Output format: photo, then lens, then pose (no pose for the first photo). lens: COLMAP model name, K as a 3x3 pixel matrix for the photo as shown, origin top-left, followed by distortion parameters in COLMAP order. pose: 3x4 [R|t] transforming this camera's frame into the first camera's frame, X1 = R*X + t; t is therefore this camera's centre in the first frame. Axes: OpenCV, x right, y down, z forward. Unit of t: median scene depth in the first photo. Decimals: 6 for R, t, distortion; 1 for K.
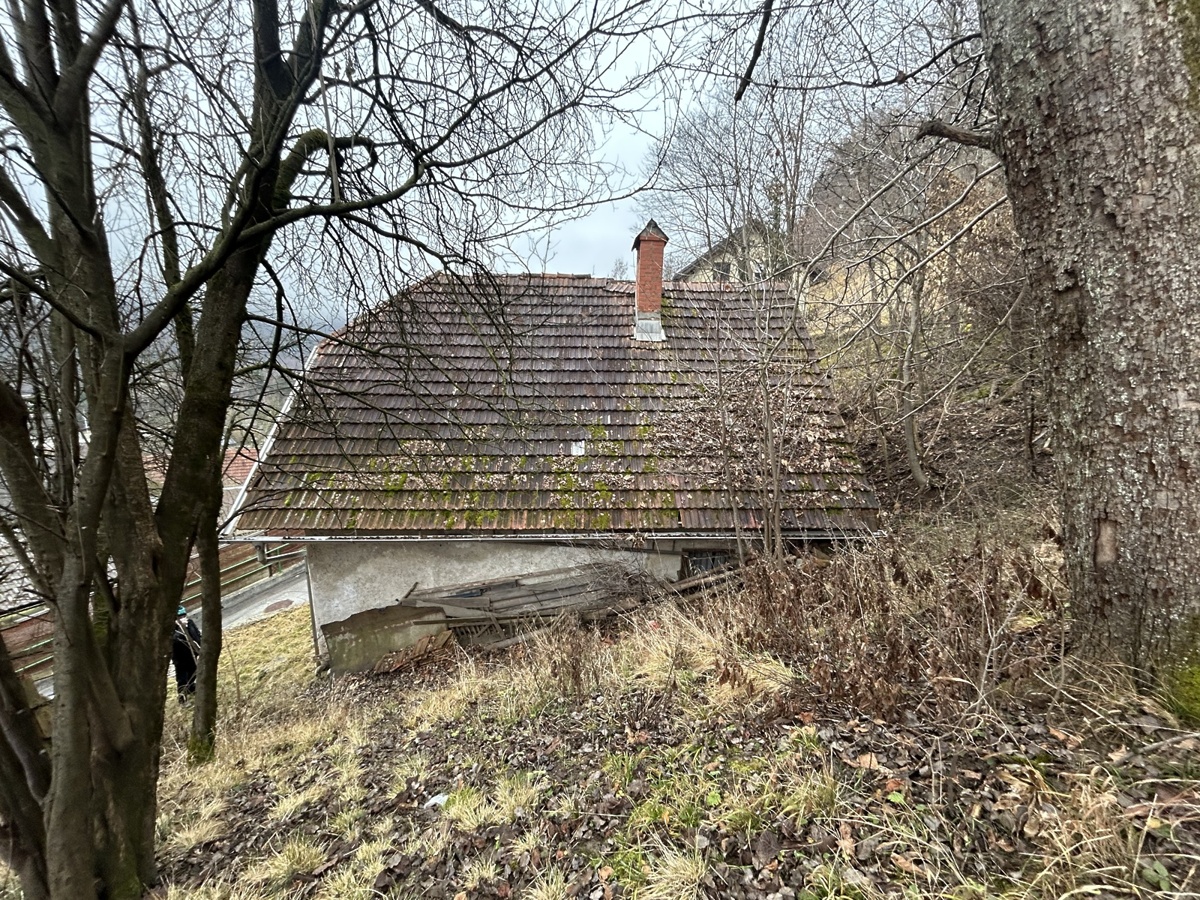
lens RADIAL K [[483.8, 0, 600.0], [0, 483.8, 450.0], [0, 0, 1]] dist [-0.001414, 0.000236]
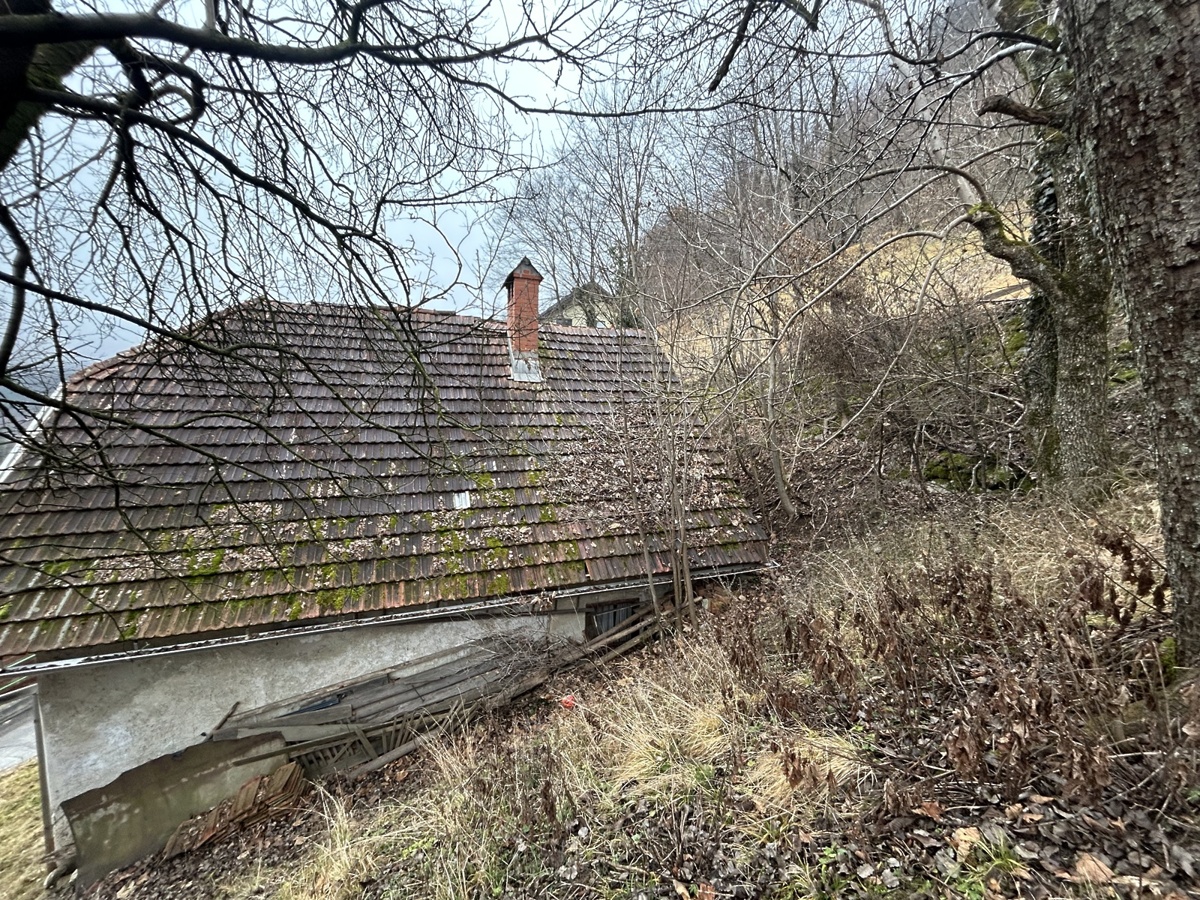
lens RADIAL K [[483.8, 0, 600.0], [0, 483.8, 450.0], [0, 0, 1]] dist [-0.001414, 0.000236]
pose [[0.946362, -0.031885, 0.321532, -0.090008], [0.066686, 0.992969, -0.097808, 0.008207], [-0.316152, 0.114004, 0.941834, 0.114626]]
